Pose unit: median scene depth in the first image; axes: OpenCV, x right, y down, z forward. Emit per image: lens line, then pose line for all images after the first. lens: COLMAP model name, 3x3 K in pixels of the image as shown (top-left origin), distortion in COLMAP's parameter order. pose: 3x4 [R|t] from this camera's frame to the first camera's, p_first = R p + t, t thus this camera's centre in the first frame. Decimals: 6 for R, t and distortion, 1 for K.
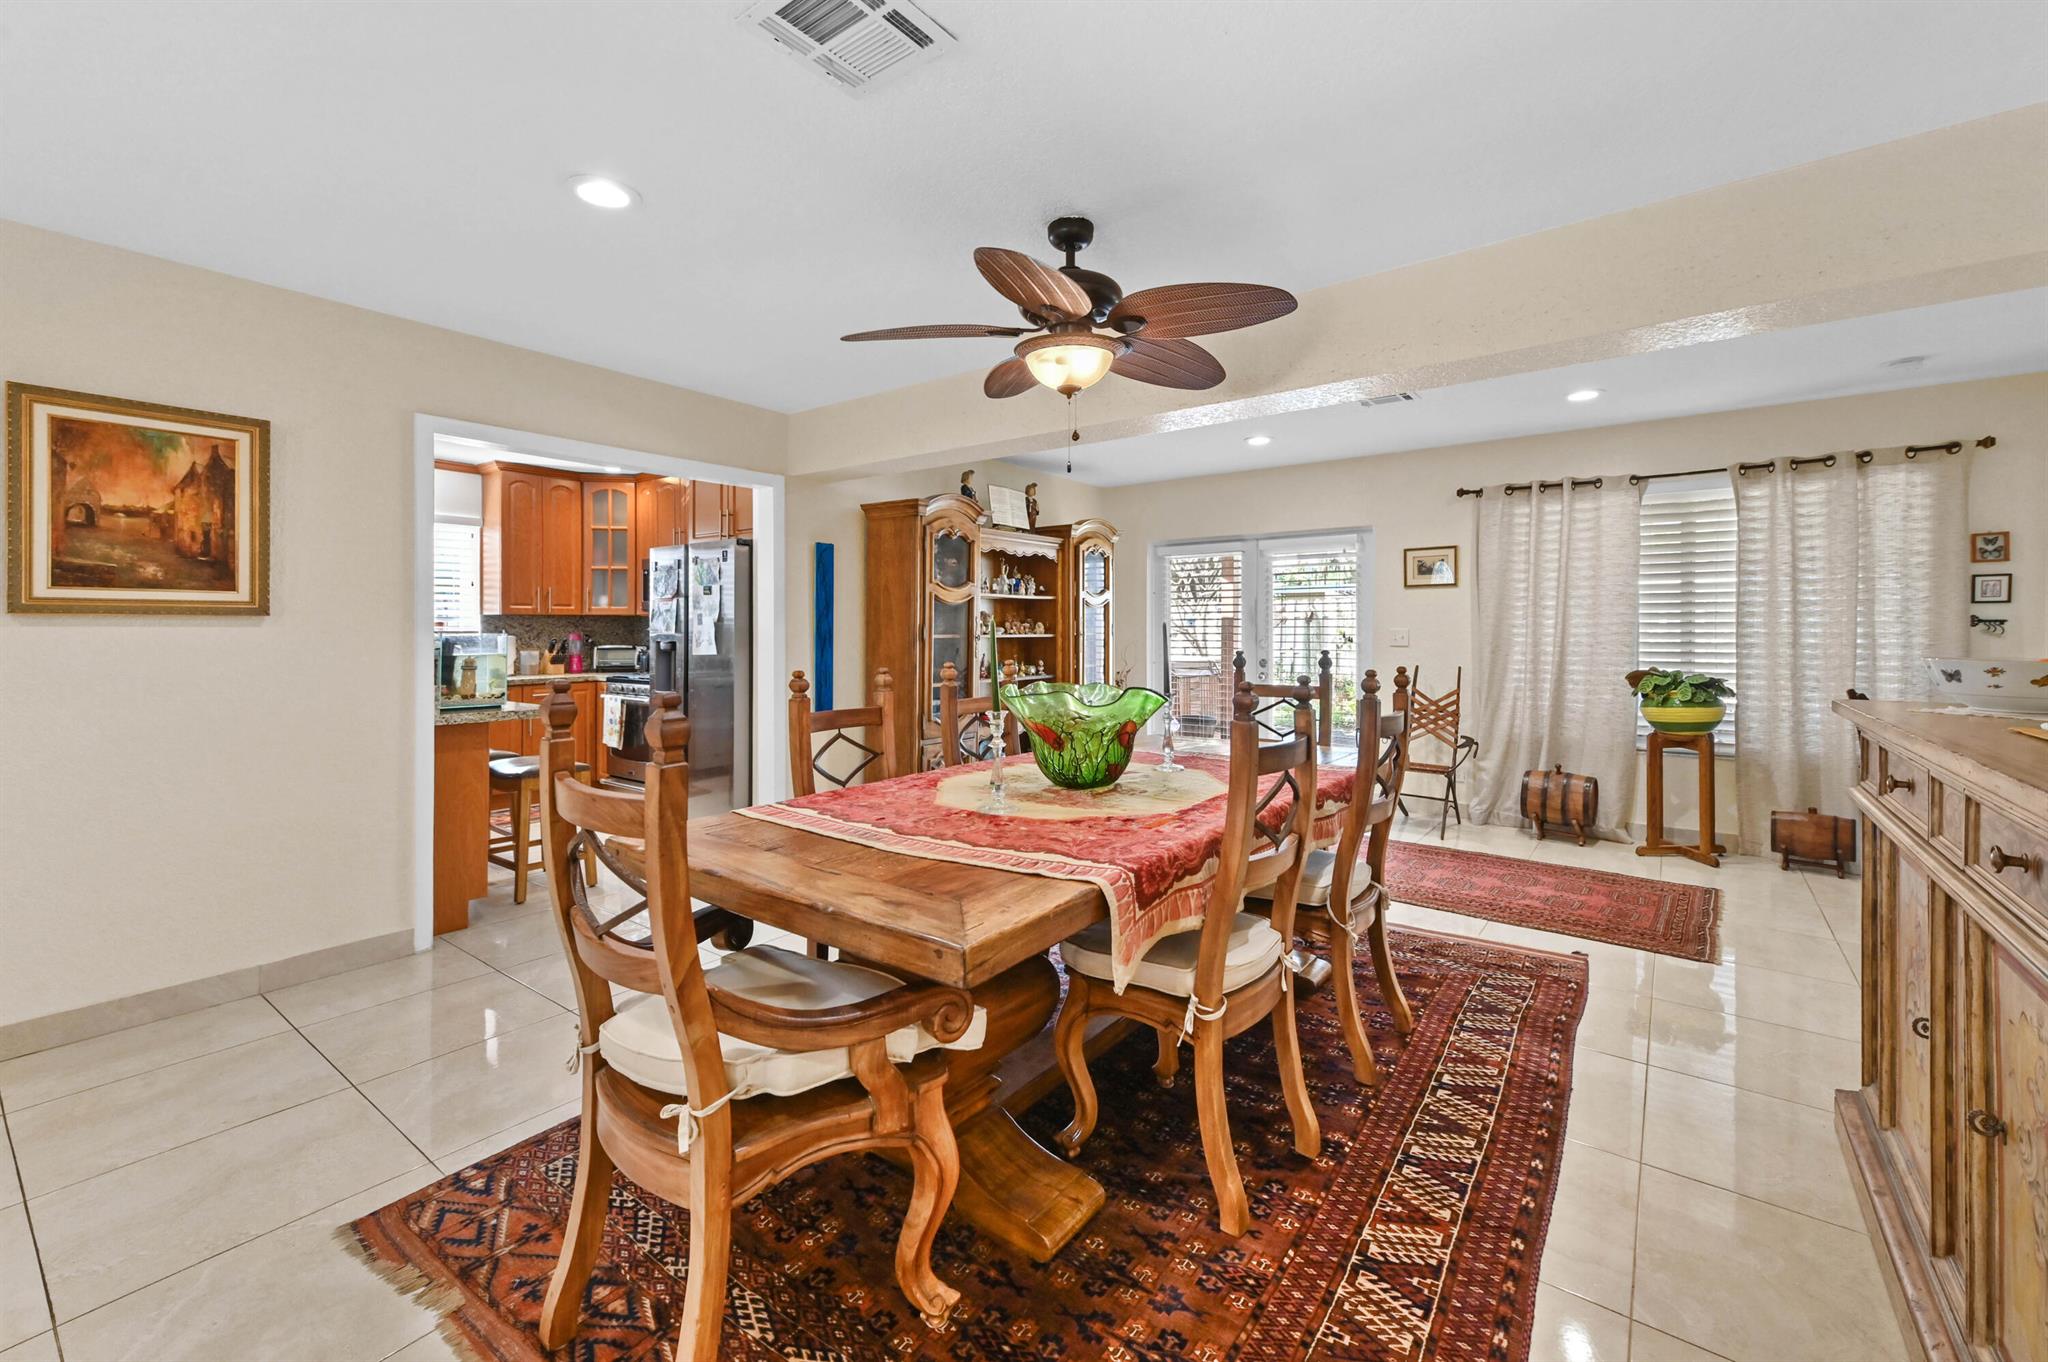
lens RADIAL K [[839.6, 0, 1042.9], [0, 839.6, 627.7], [0, 0, 1]] dist [0.025847, 0.000045]
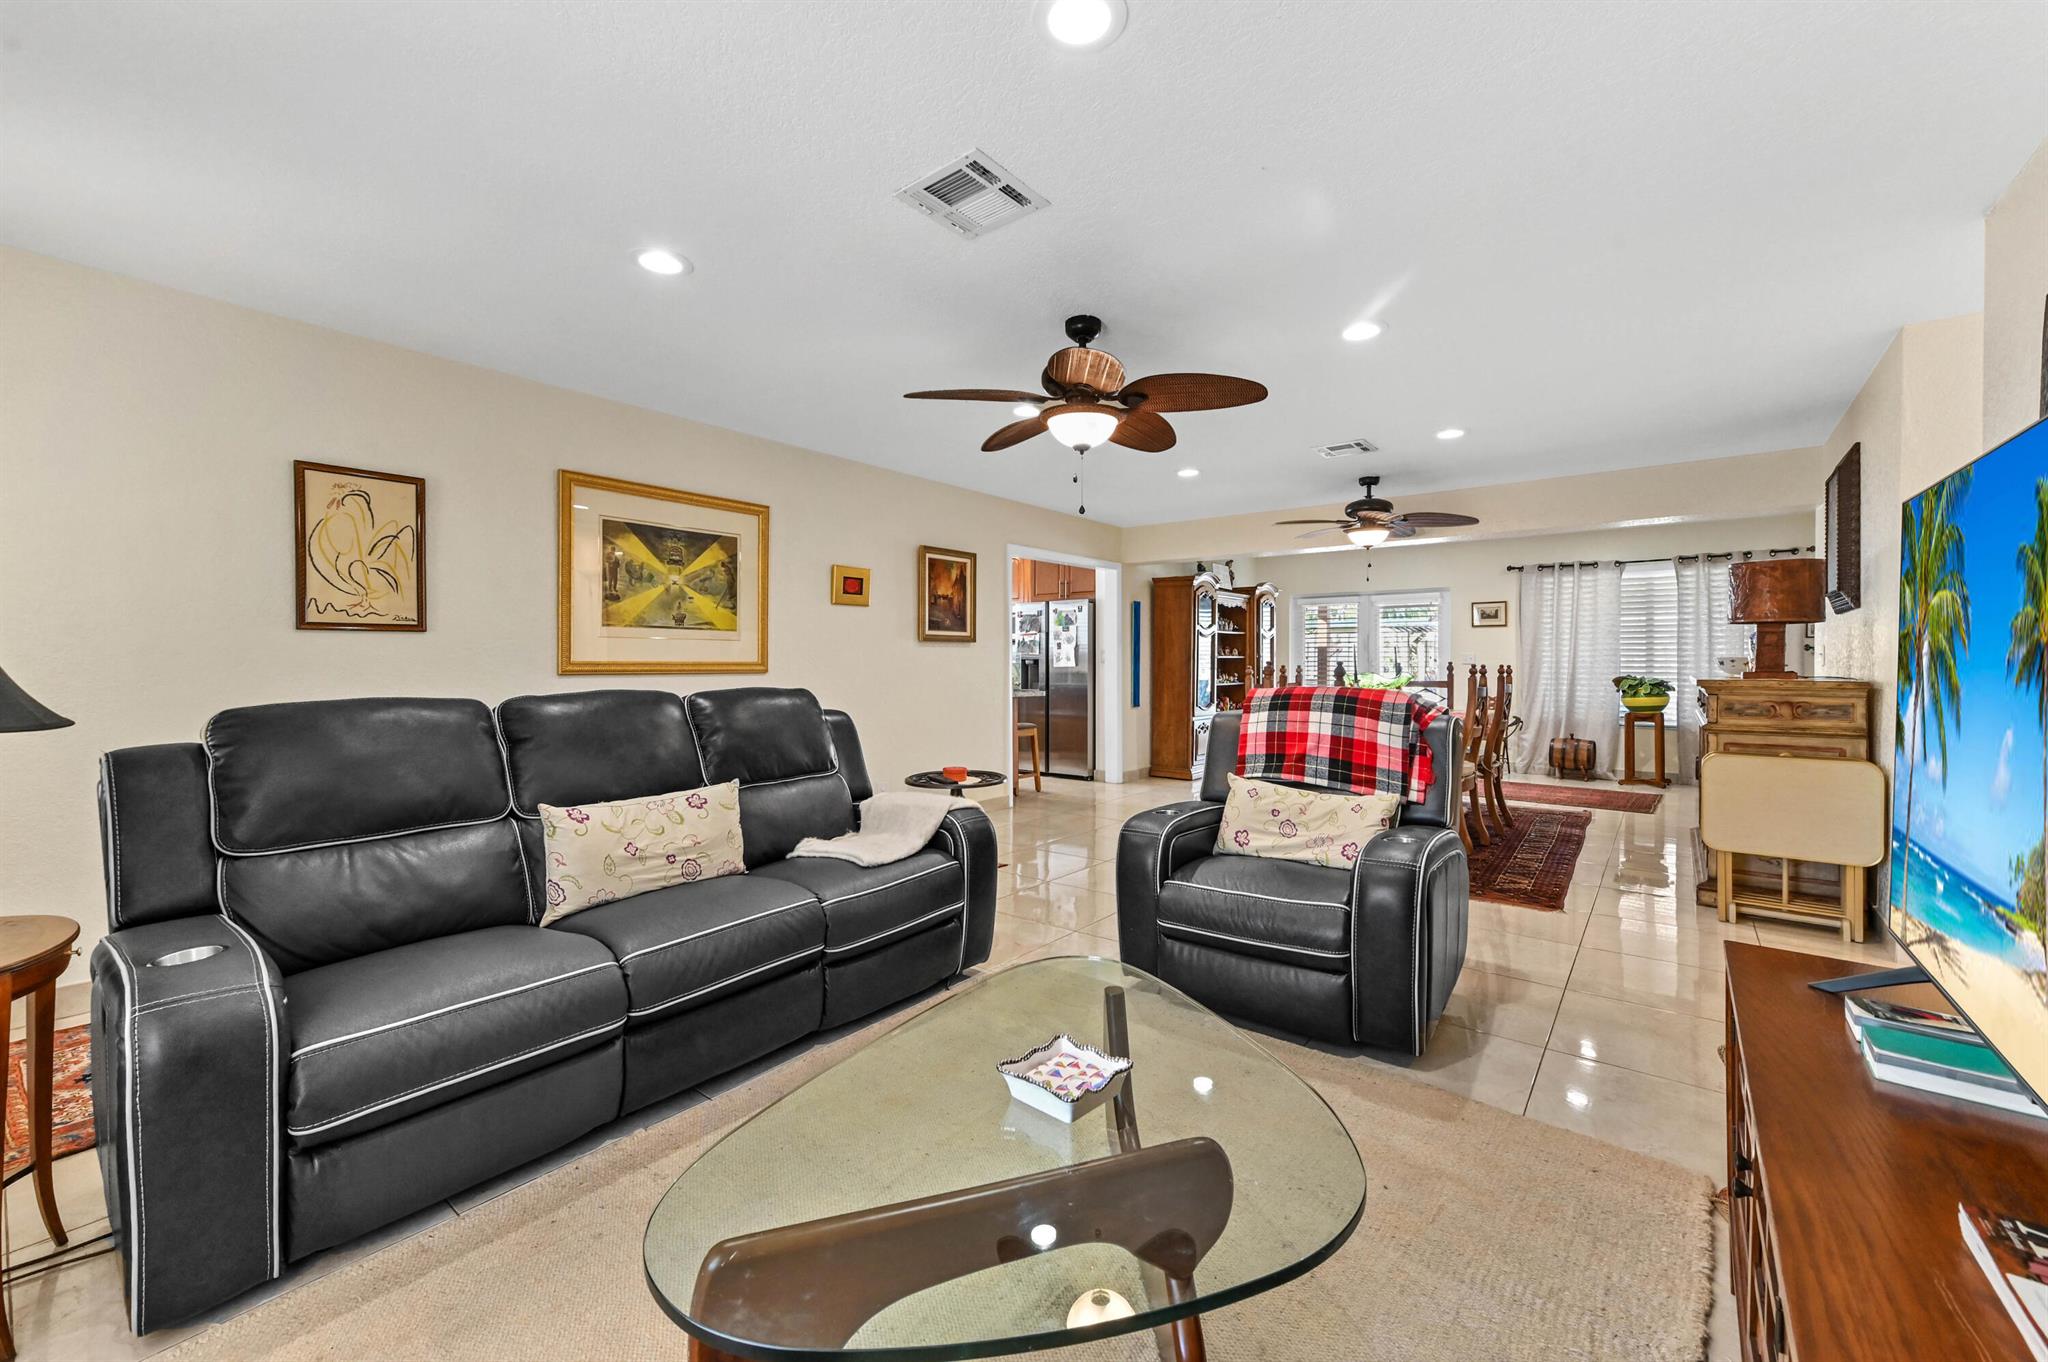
lens RADIAL K [[790.0, 0, 1043.9], [0, 790.0, 654.2], [0, 0, 1]] dist [0.010247, 0.000030]
pose [[0.999636, 0.002046, -0.026910, -0.394827], [-0.002231, 0.999974, -0.006848, 0.017945], [0.026895, 0.006906, 0.999614, -0.598351]]
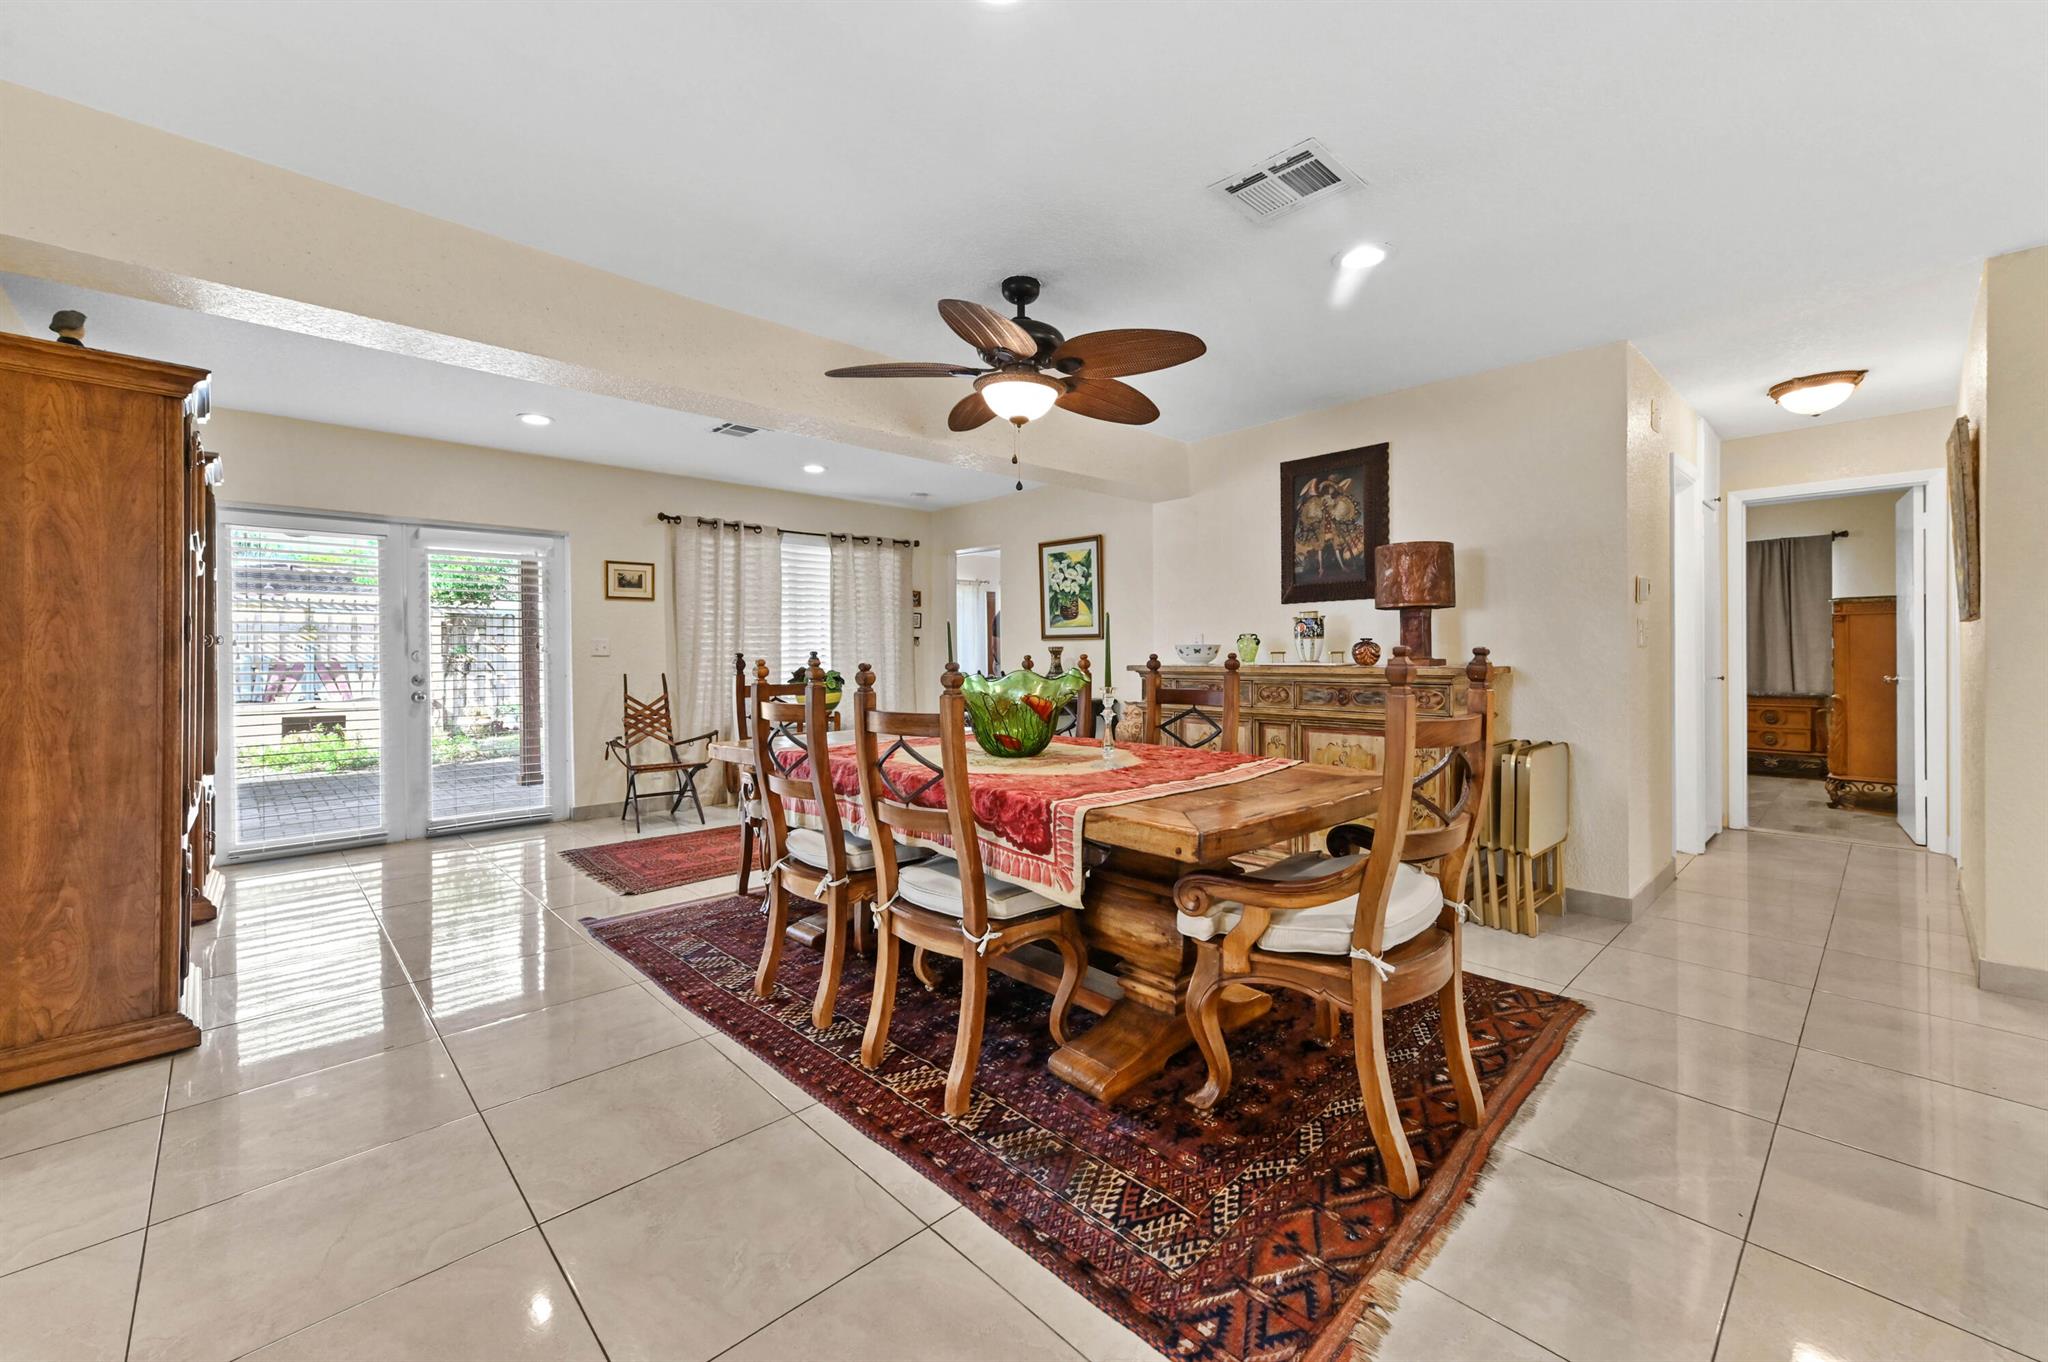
lens RADIAL K [[823.6, 0, 1010.5], [0, 823.6, 634.1], [0, 0, 1]] dist [0.011286, -0.000051]
pose [[0.178363, 0.021359, 0.983733, -0.547509], [0.002102, 0.999754, -0.022088, 0.021757], [-0.983962, 0.006008, 0.178274, 0.400385]]
